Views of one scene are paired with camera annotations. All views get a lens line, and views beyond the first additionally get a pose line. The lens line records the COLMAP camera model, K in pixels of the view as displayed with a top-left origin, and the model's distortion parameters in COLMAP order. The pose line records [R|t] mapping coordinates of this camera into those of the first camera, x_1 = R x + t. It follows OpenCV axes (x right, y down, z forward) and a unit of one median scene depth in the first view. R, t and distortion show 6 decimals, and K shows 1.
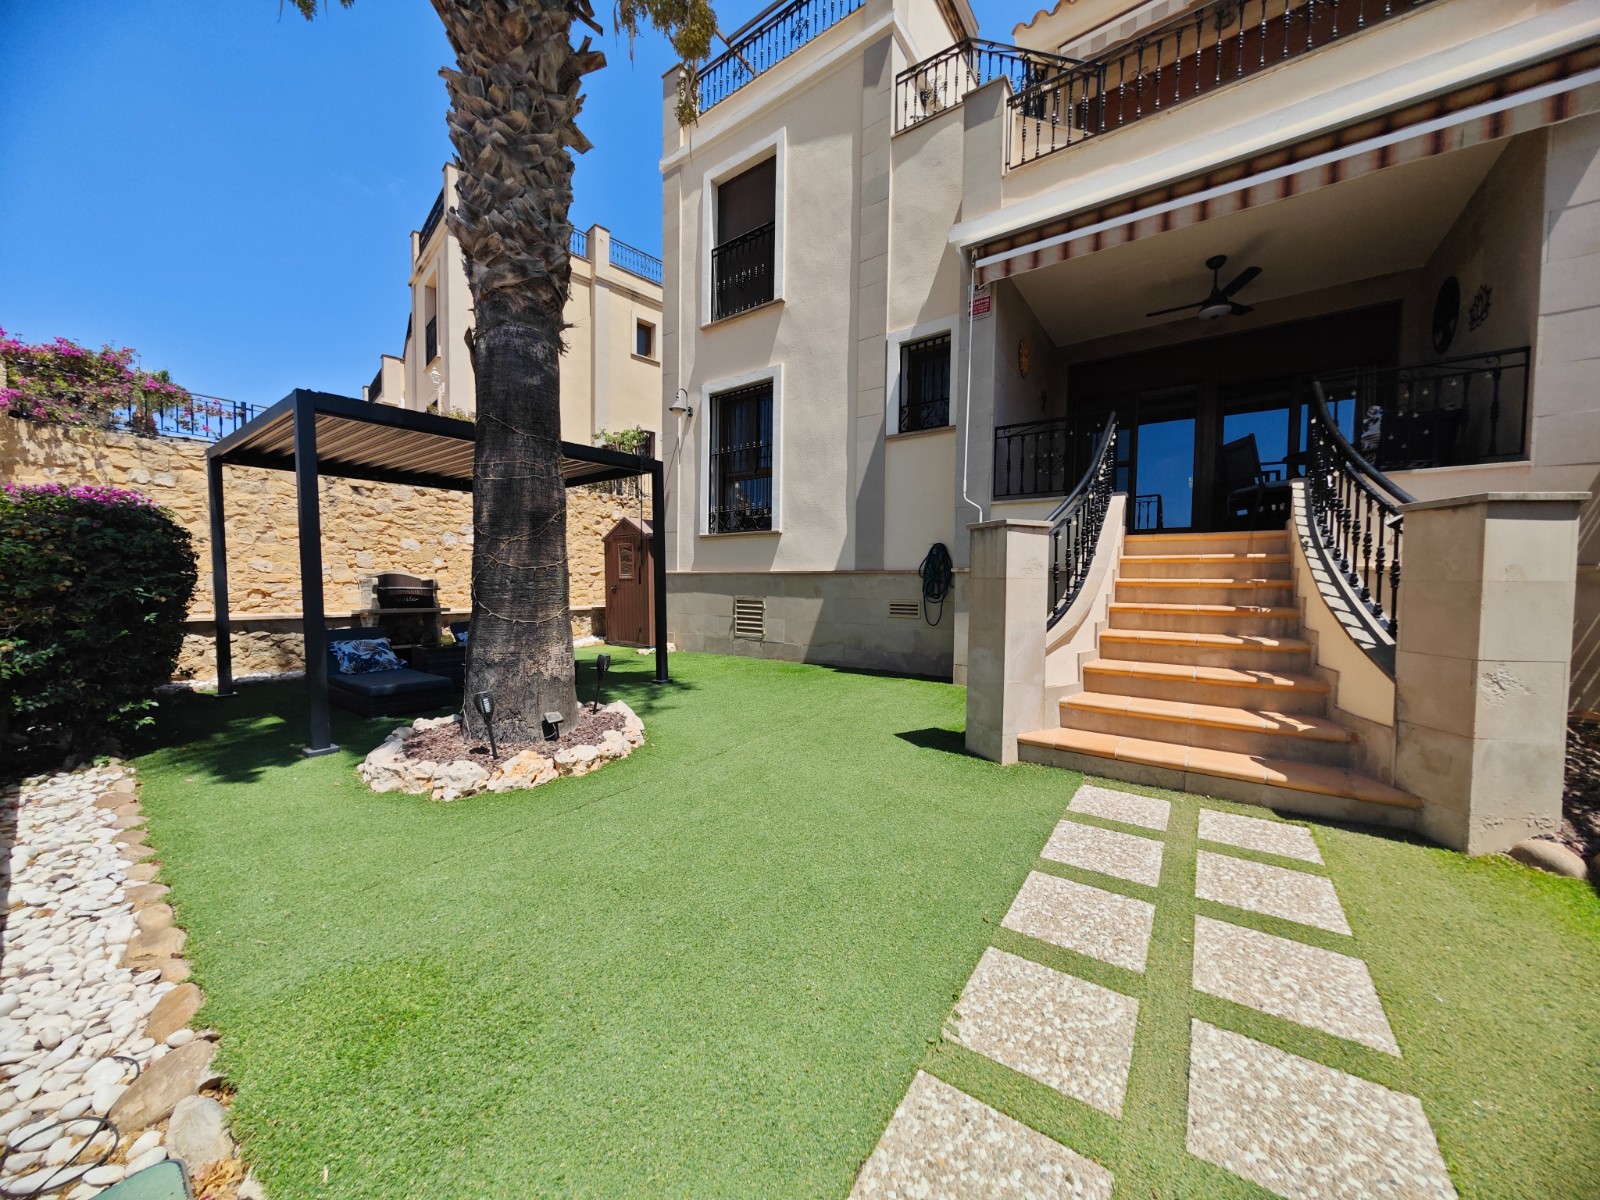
lens RADIAL K [[569.0, 0, 804.2], [0, 569.0, 600.2], [0, 0, 1]] dist [0.002465, -0.000003]
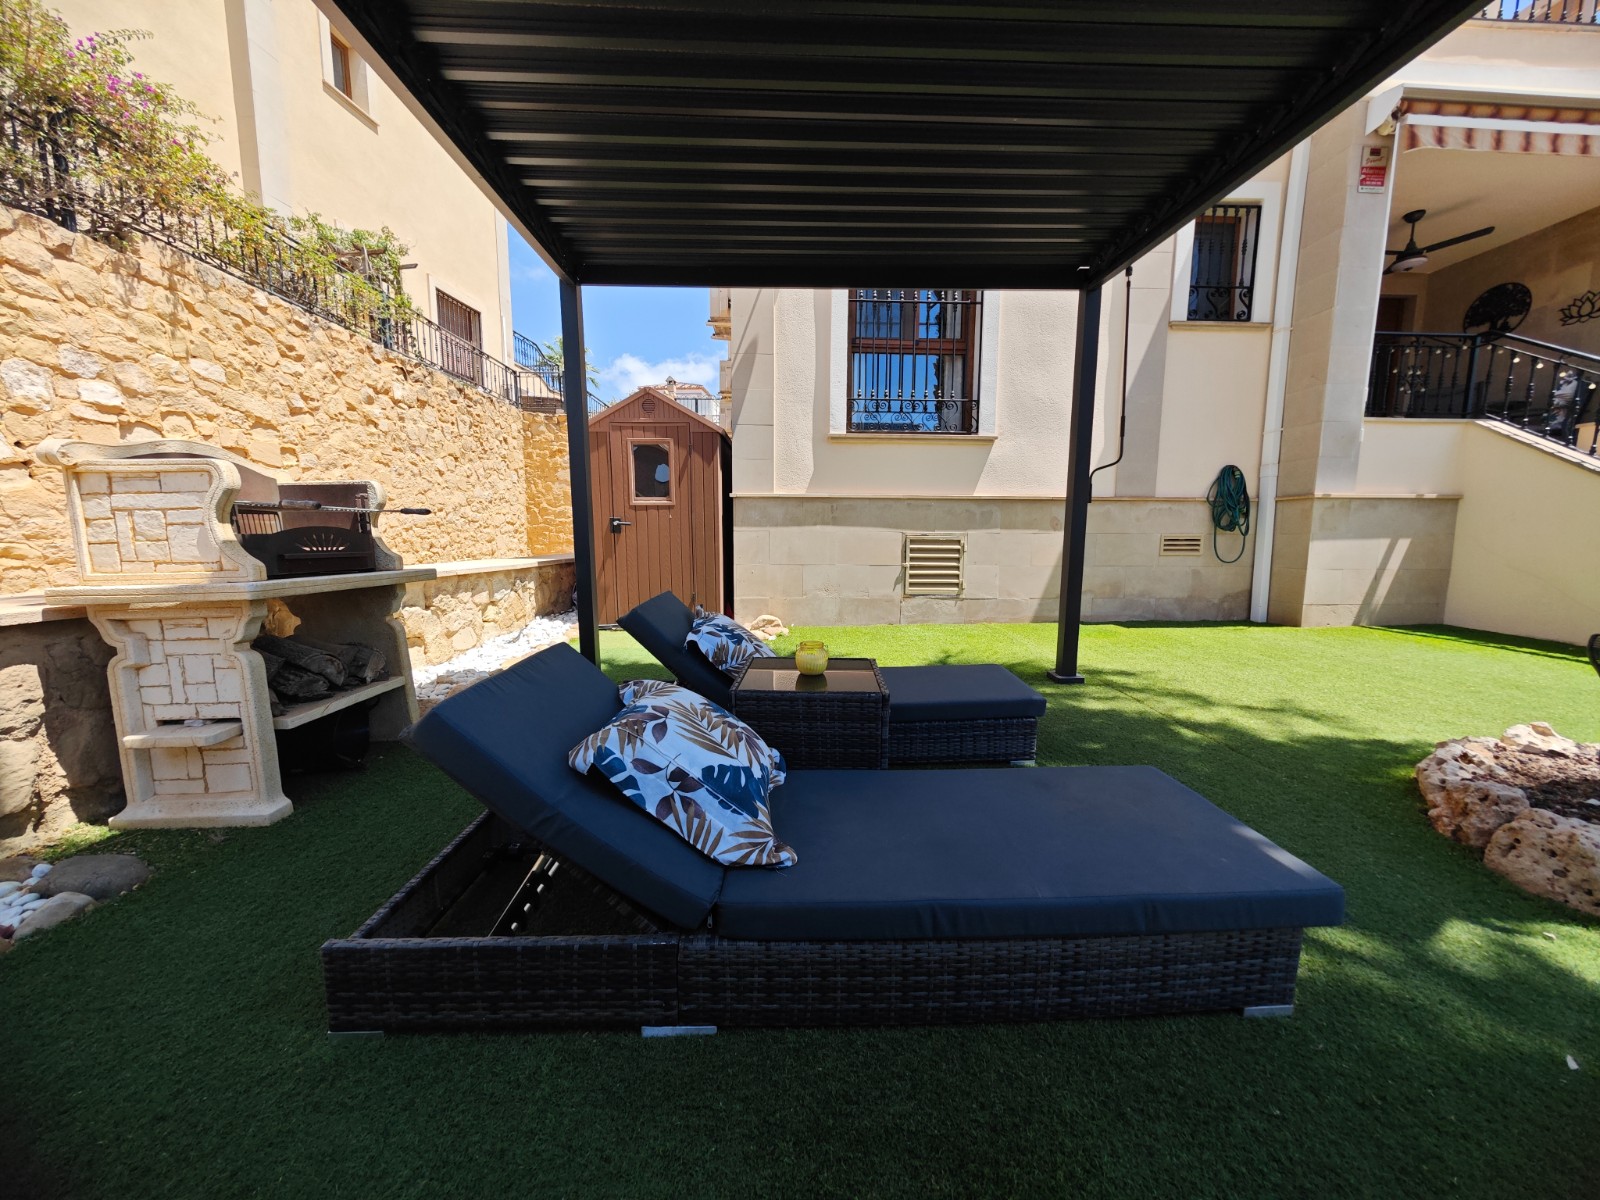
lens RADIAL K [[569.0, 0, 814.5], [0, 569.0, 600.3], [0, 0, 1]] dist [0.002465, -0.000003]
pose [[0.786106, -0.077955, 0.613157, -0.672842], [0.021417, 0.994854, 0.099025, 0.002407], [-0.617721, -0.064712, 0.783730, 0.602207]]
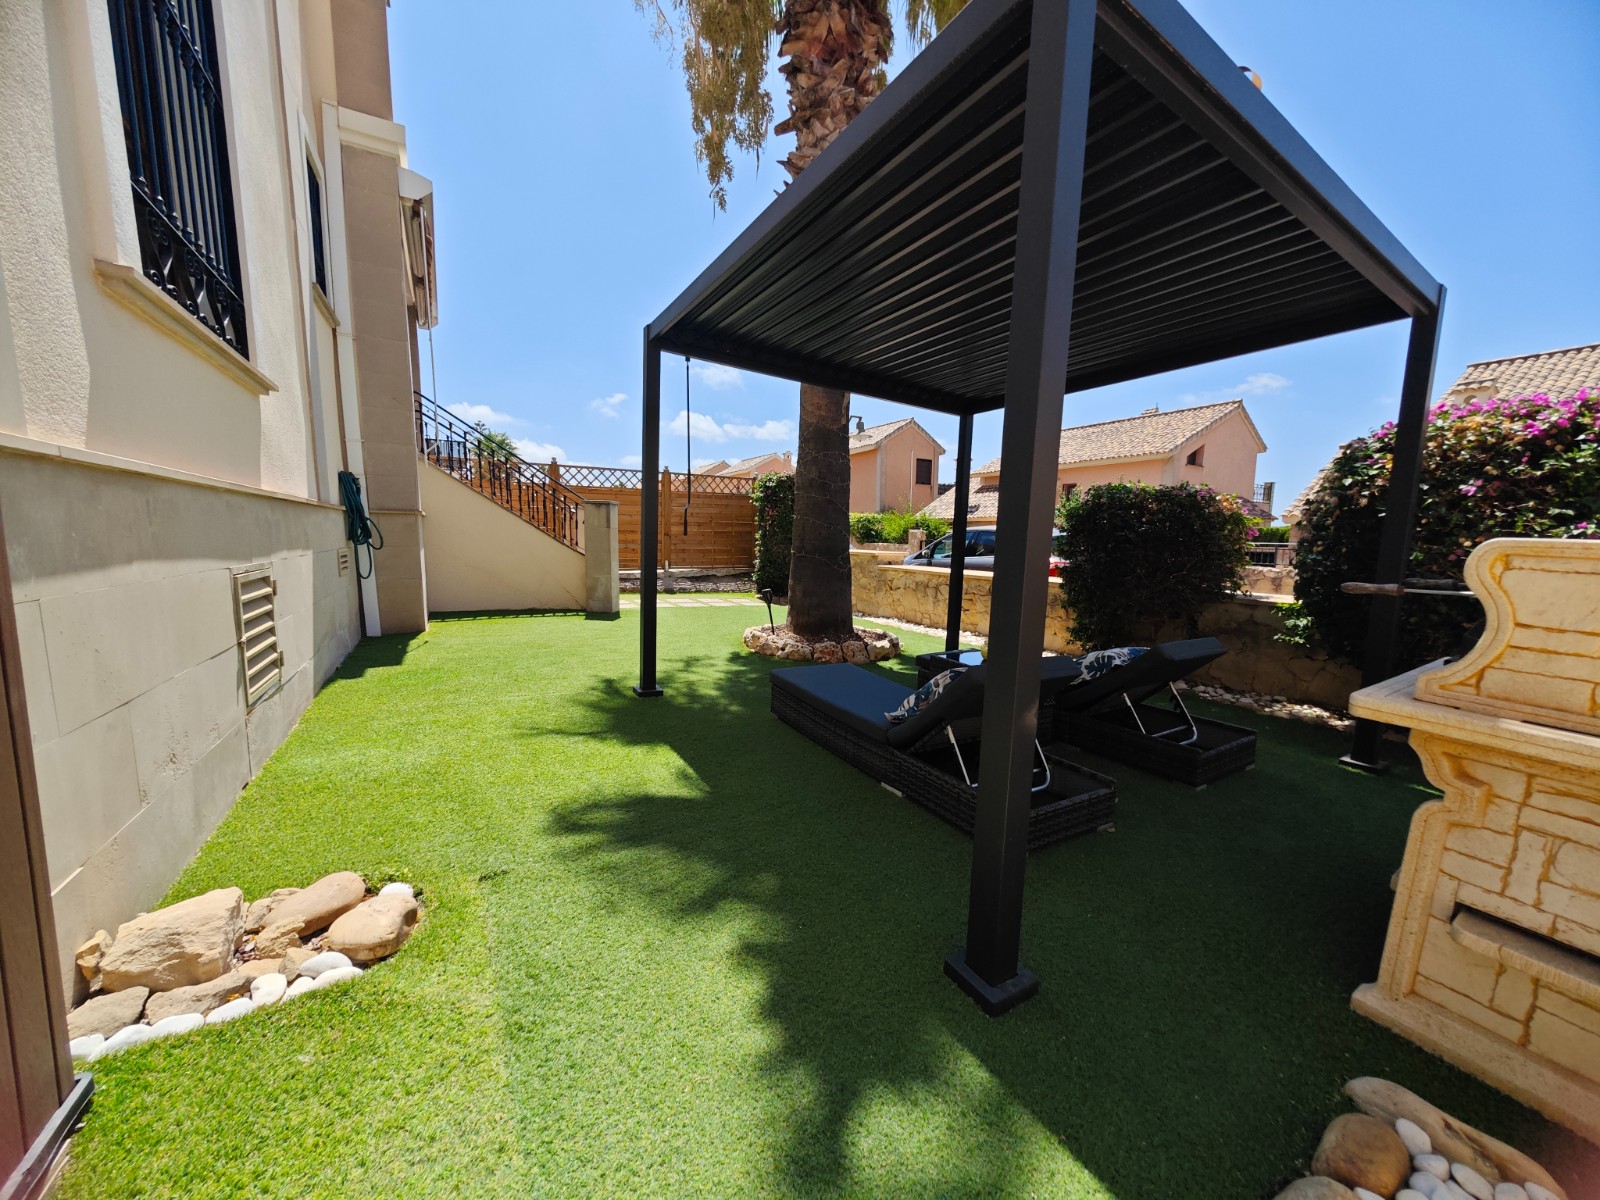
lens RADIAL K [[569.0, 0, 806.5], [0, 569.0, 599.9], [0, 0, 1]] dist [0.002465, -0.000003]
pose [[-0.925623, -0.074873, 0.370966, -0.540640], [-0.023565, 0.989735, 0.140962, -0.042907], [-0.377712, 0.121736, -0.917885, 1.270405]]
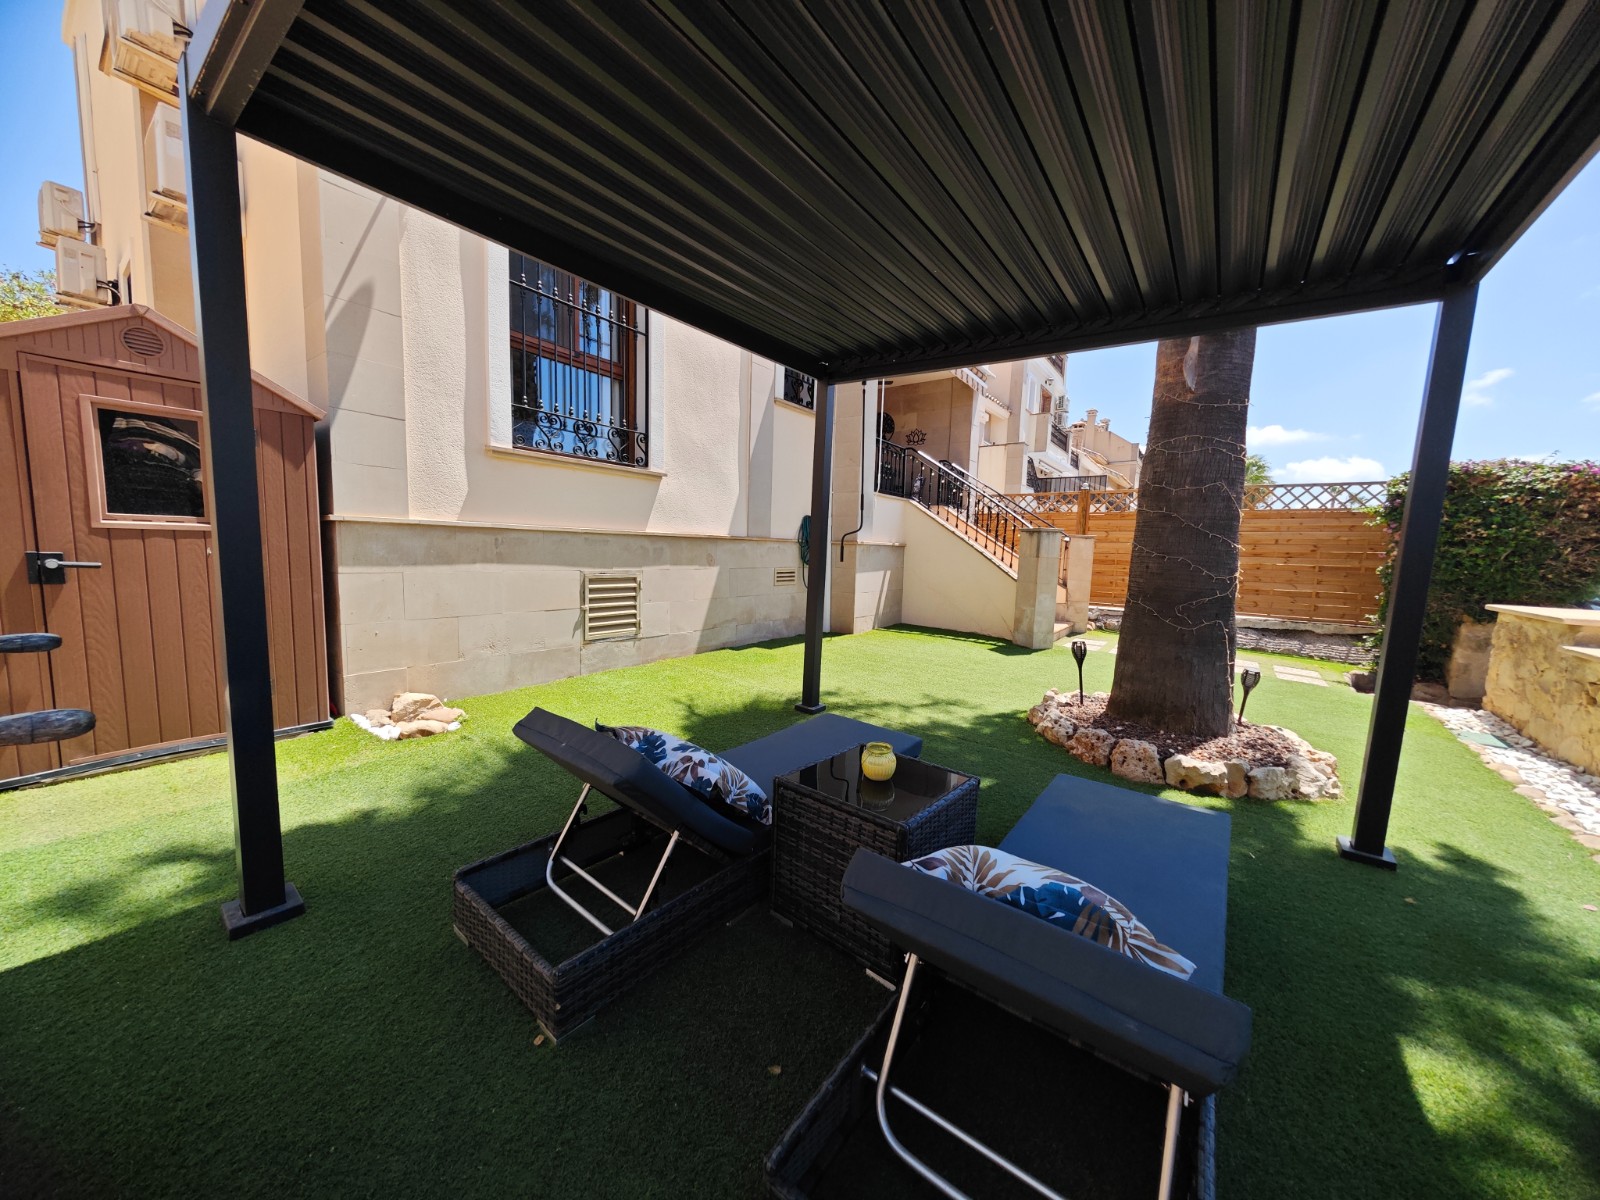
lens RADIAL K [[569.0, 0, 805.1], [0, 569.0, 599.3], [0, 0, 1]] dist [0.002465, -0.000003]
pose [[0.012119, -0.103025, 0.994605, -0.762821], [-0.006199, 0.994651, 0.103105, -0.044187], [-0.999907, -0.007415, 0.011416, 0.847466]]
